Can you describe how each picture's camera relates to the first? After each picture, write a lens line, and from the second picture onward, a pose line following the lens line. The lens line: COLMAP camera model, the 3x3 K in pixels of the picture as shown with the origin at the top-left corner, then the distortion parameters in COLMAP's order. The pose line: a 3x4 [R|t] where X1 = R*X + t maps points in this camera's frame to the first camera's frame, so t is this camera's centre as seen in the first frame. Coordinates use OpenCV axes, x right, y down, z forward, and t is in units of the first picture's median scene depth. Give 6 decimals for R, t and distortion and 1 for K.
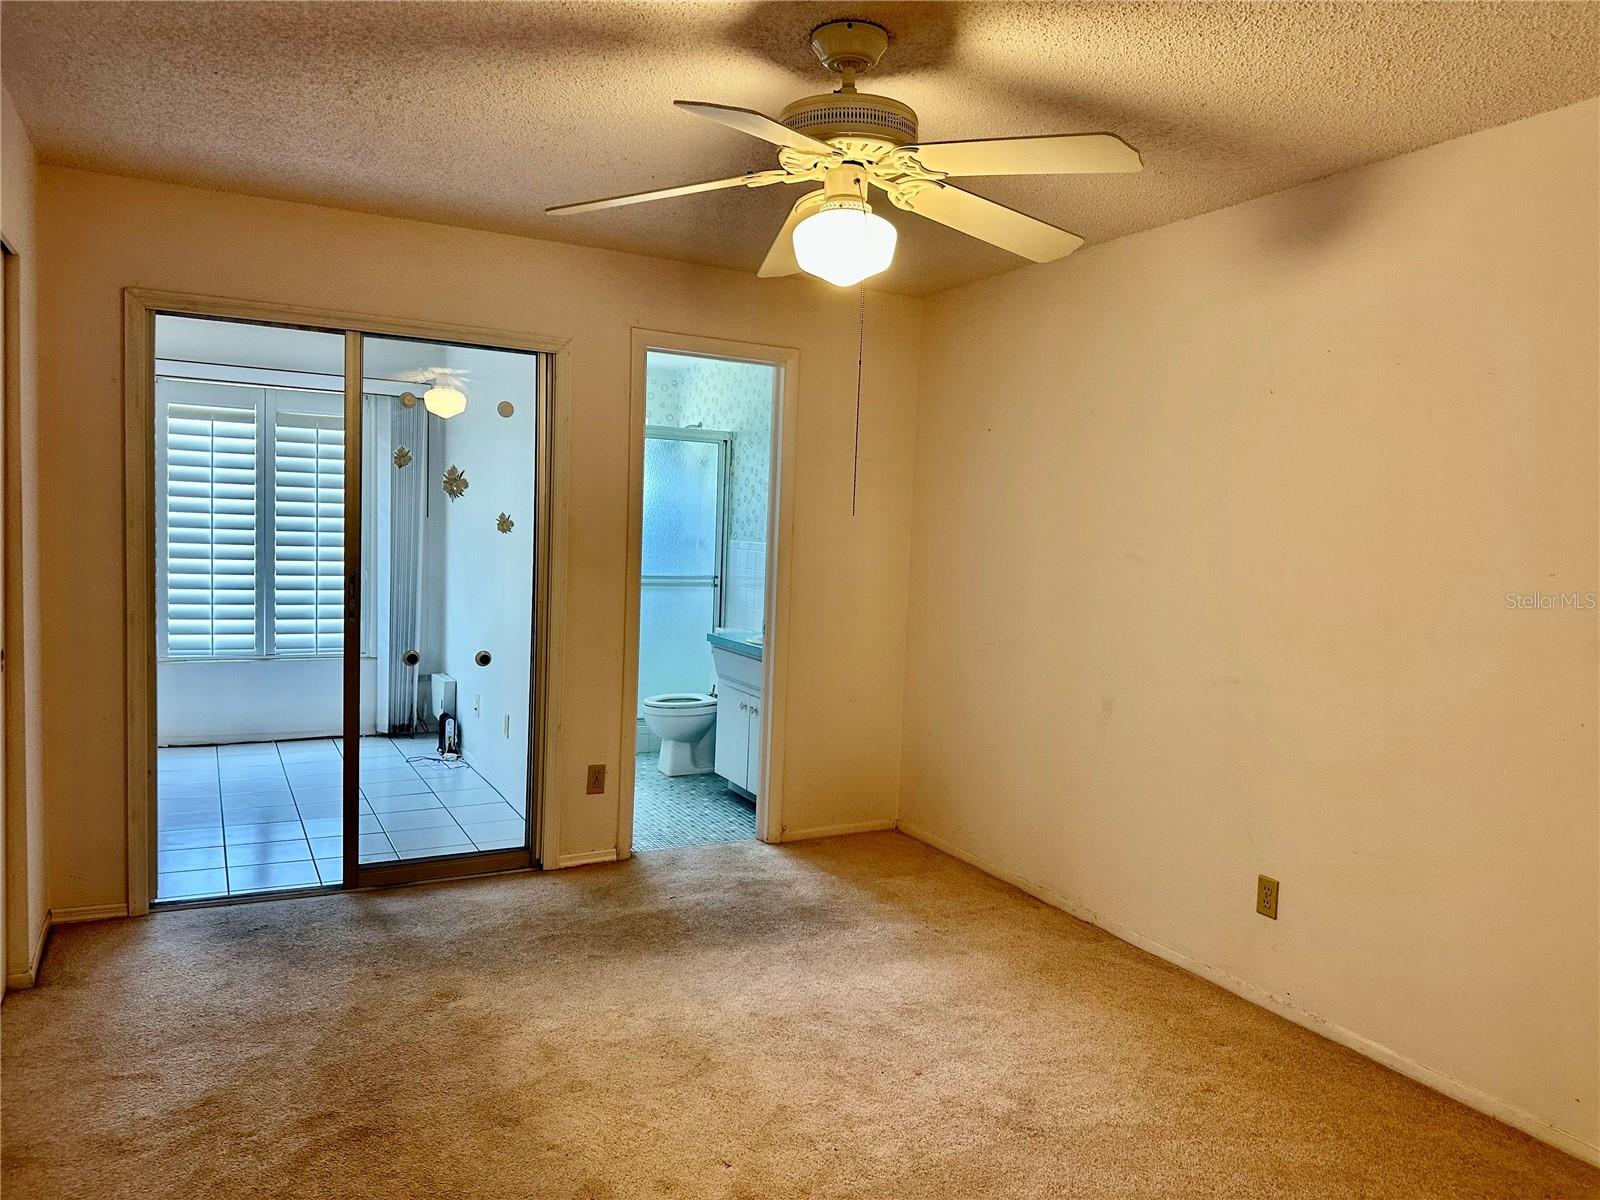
lens RADIAL K [[1132.6, 0, 805.0], [0, 1132.6, 595.8], [0, 0, 1]] dist [0.085469, -0.084544]
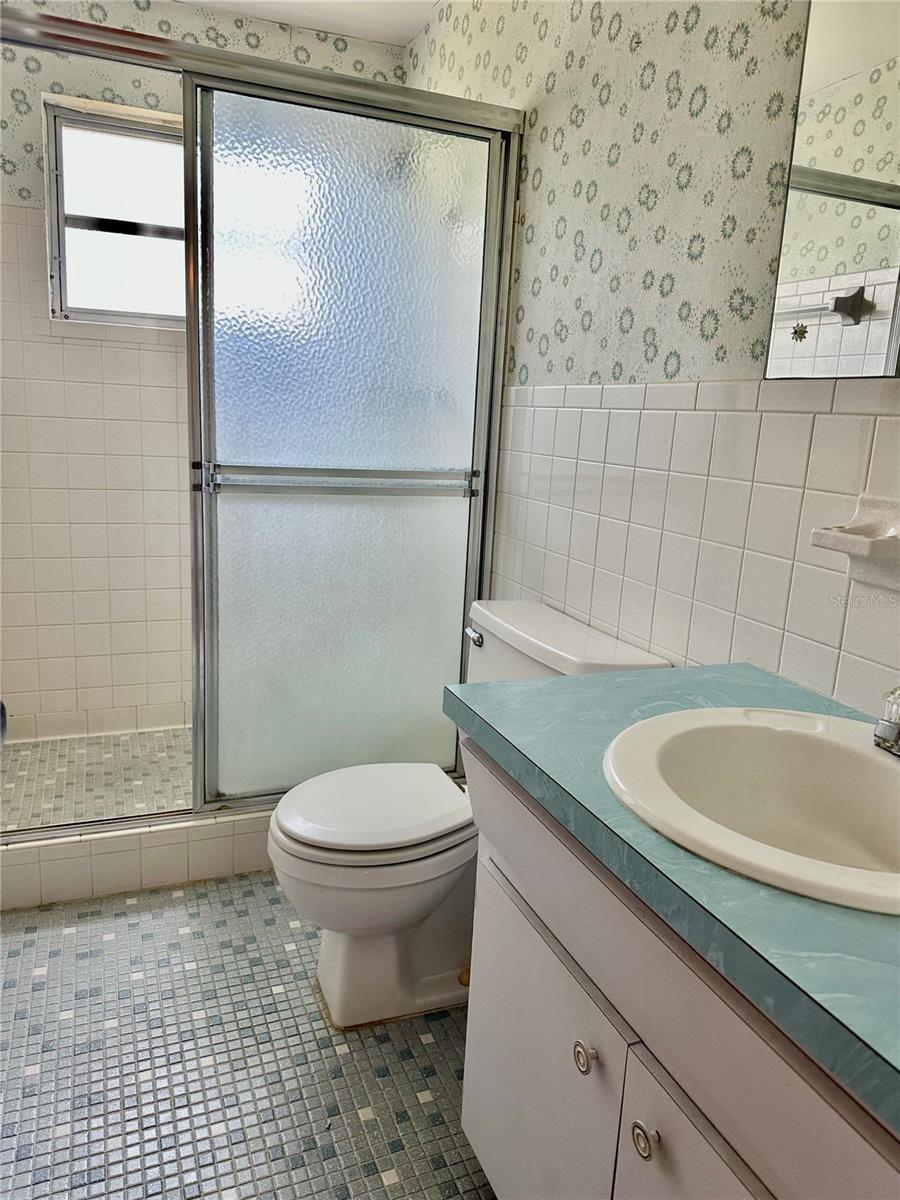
lens RADIAL K [[849.5, 0, 456.2], [0, 849.5, 592.9], [0, 0, 1]] dist [0.085469, -0.084544]
pose [[0.995358, 0.032824, -0.090475, -0.054815], [-0.020344, 0.990561, 0.135554, -0.015305], [0.094071, -0.133084, 0.986630, 0.673713]]
